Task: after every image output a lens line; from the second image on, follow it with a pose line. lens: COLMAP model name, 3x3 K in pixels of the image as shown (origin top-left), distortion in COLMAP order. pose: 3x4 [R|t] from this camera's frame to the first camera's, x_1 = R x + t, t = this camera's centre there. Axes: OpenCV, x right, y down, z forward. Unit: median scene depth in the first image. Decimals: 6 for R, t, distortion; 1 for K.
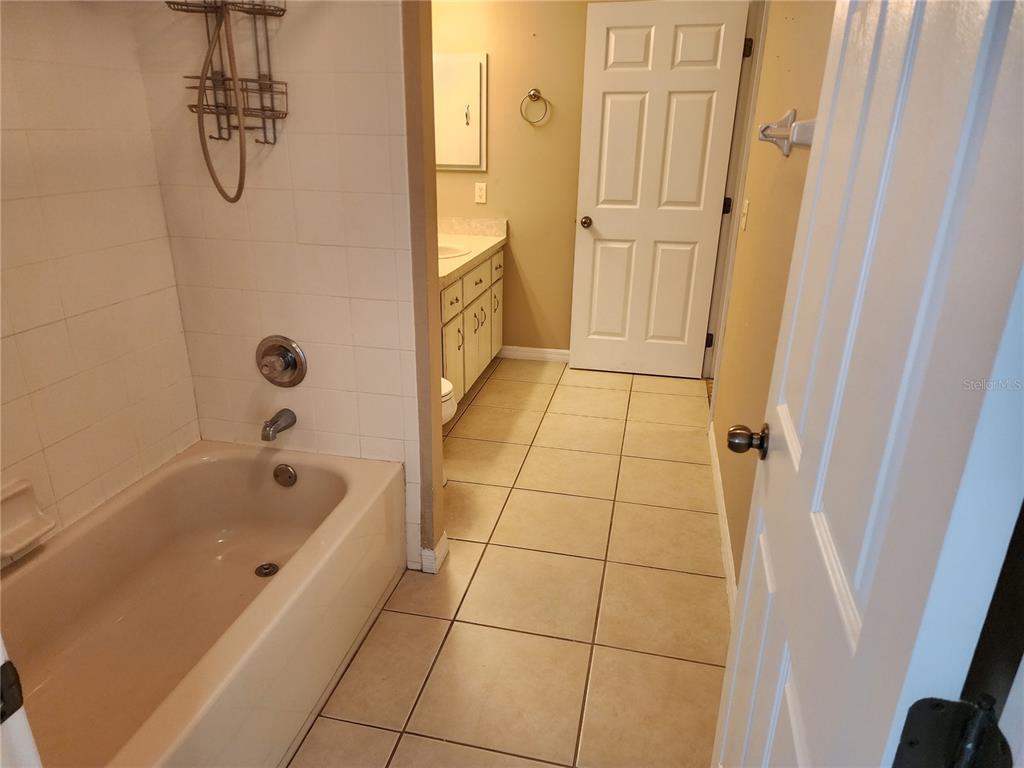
lens RADIAL K [[682.3, 0, 508.8], [0, 682.3, 374.7], [0, 0, 1]] dist [0.082163, -0.075283]
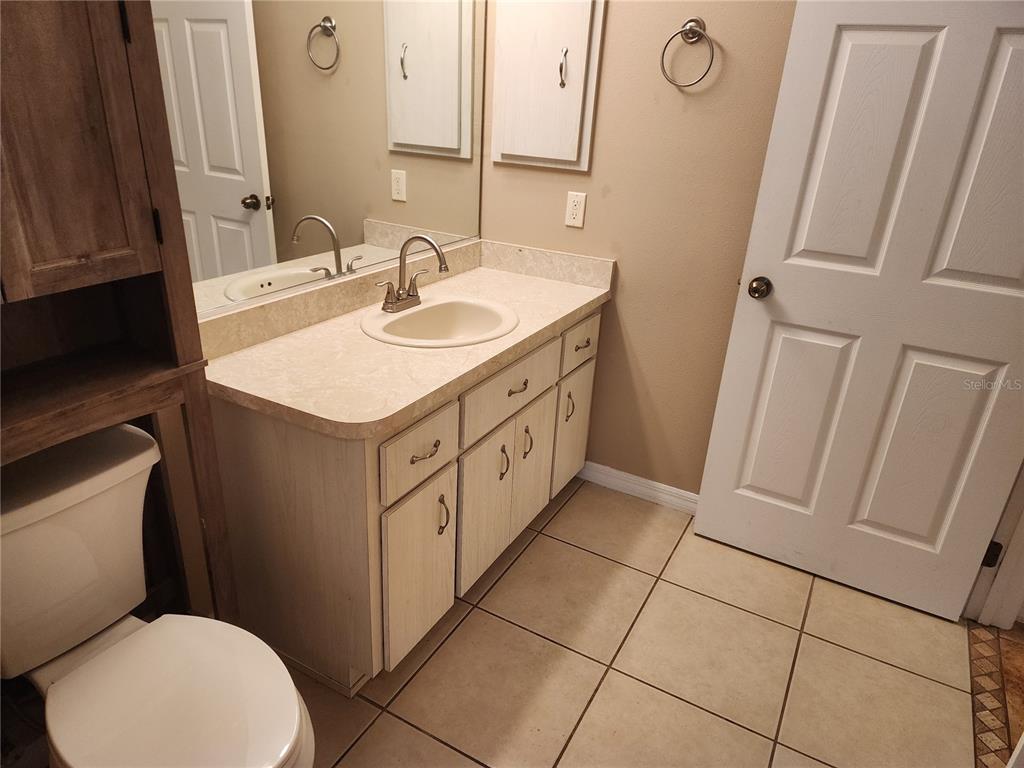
lens RADIAL K [[682.3, 0, 508.8], [0, 682.3, 374.7], [0, 0, 1]] dist [0.082163, -0.075283]
pose [[0.956261, 0.149171, -0.251622, 0.071581], [-0.138696, 0.988578, 0.058970, -0.159284], [0.257544, -0.021492, 0.966027, 0.444757]]
